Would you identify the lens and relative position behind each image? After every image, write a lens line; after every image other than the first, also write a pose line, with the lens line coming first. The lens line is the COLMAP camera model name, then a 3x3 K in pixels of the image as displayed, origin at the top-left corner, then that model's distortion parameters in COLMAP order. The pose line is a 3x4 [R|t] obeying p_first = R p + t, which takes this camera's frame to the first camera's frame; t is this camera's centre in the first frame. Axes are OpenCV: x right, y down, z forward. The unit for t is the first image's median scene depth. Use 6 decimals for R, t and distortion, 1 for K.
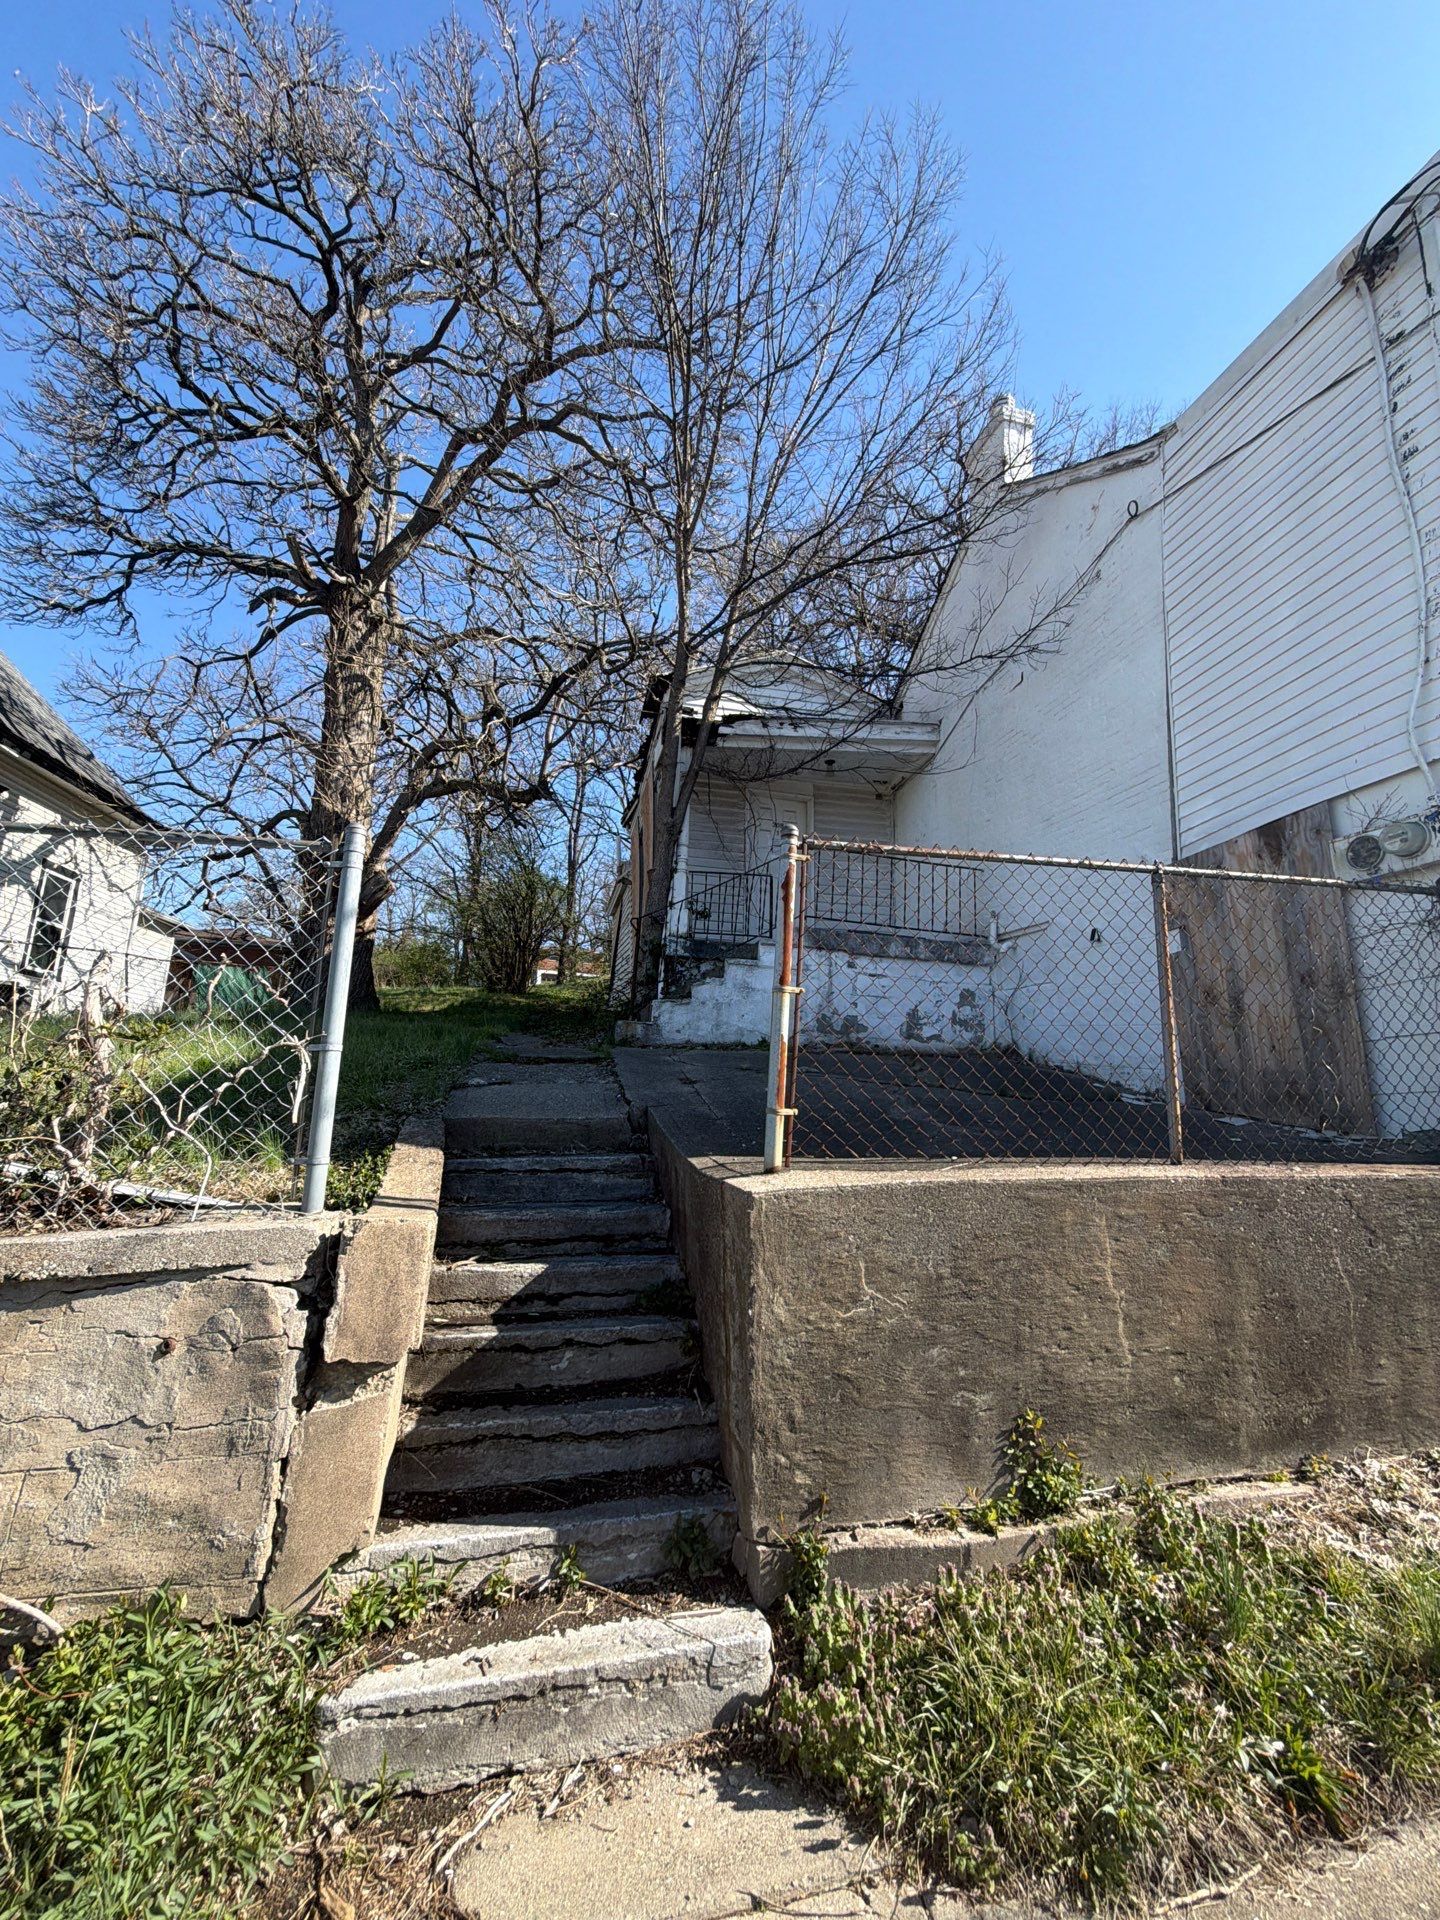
lens RADIAL K [[760.9, 0, 717.4], [0, 760.9, 951.9], [0, 0, 1]] dist [0.012493, -0.000283]
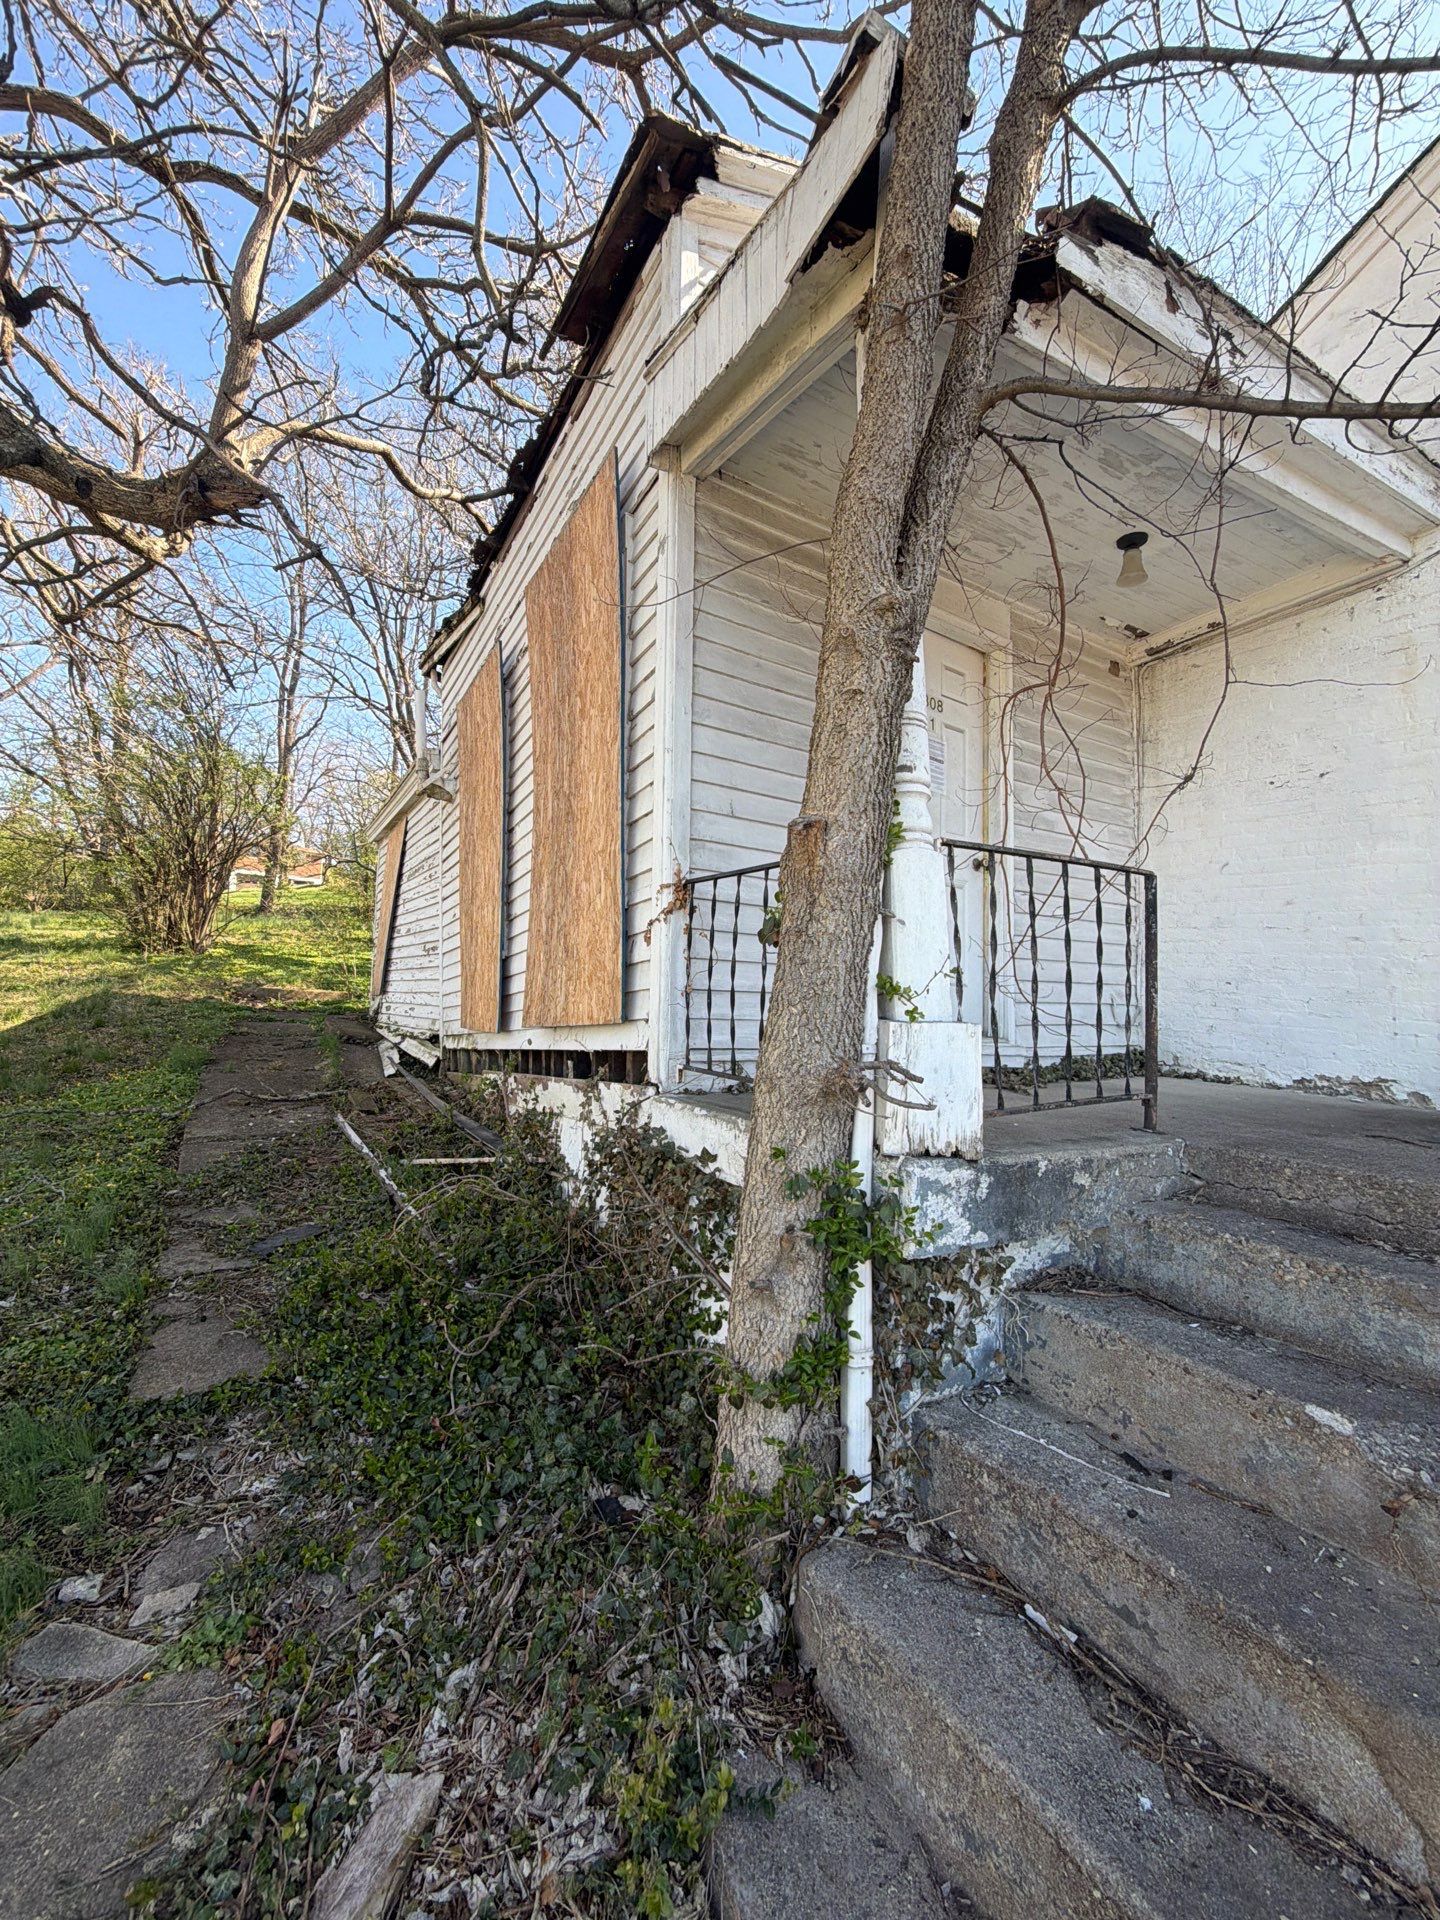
lens RADIAL K [[762.2, 0, 719.7], [0, 762.2, 956.4], [0, 0, 1]] dist [-0.001628, -0.000161]
pose [[0.942850, 0.019564, 0.332641, -0.214590], [-0.060867, 0.991591, 0.114205, -0.112684], [-0.327610, -0.127925, 0.936113, 0.965063]]
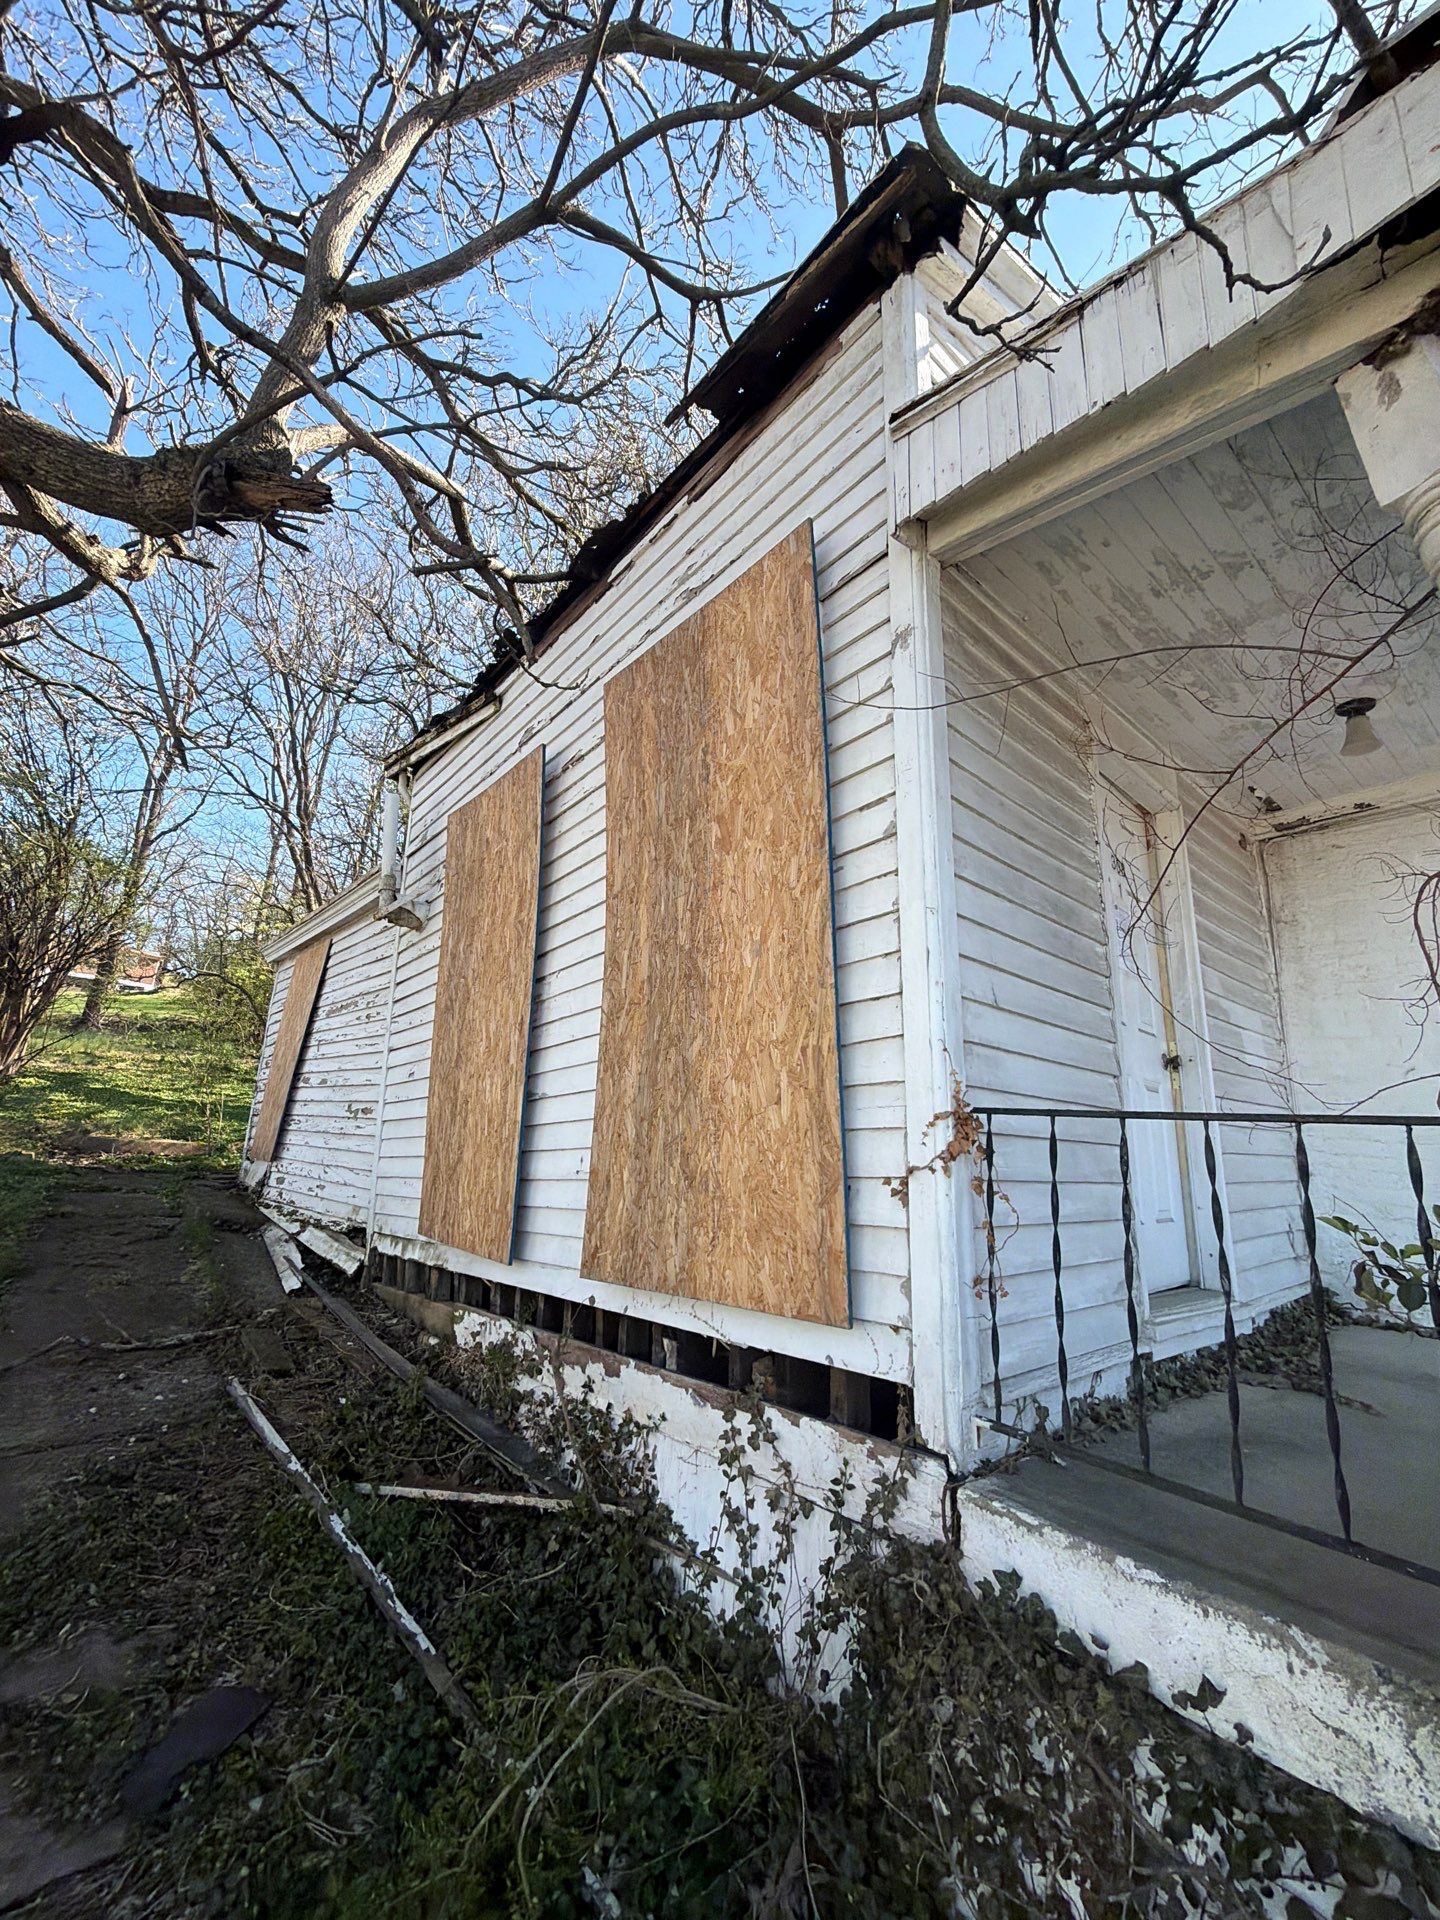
lens RADIAL K [[762.2, 0, 719.7], [0, 762.2, 956.4], [0, 0, 1]] dist [-0.001628, -0.000161]
pose [[0.872575, 0.127110, 0.471652, -0.310090], [-0.109334, 0.991875, -0.065038, -0.131793], [-0.476087, 0.005183, 0.879383, 1.173011]]
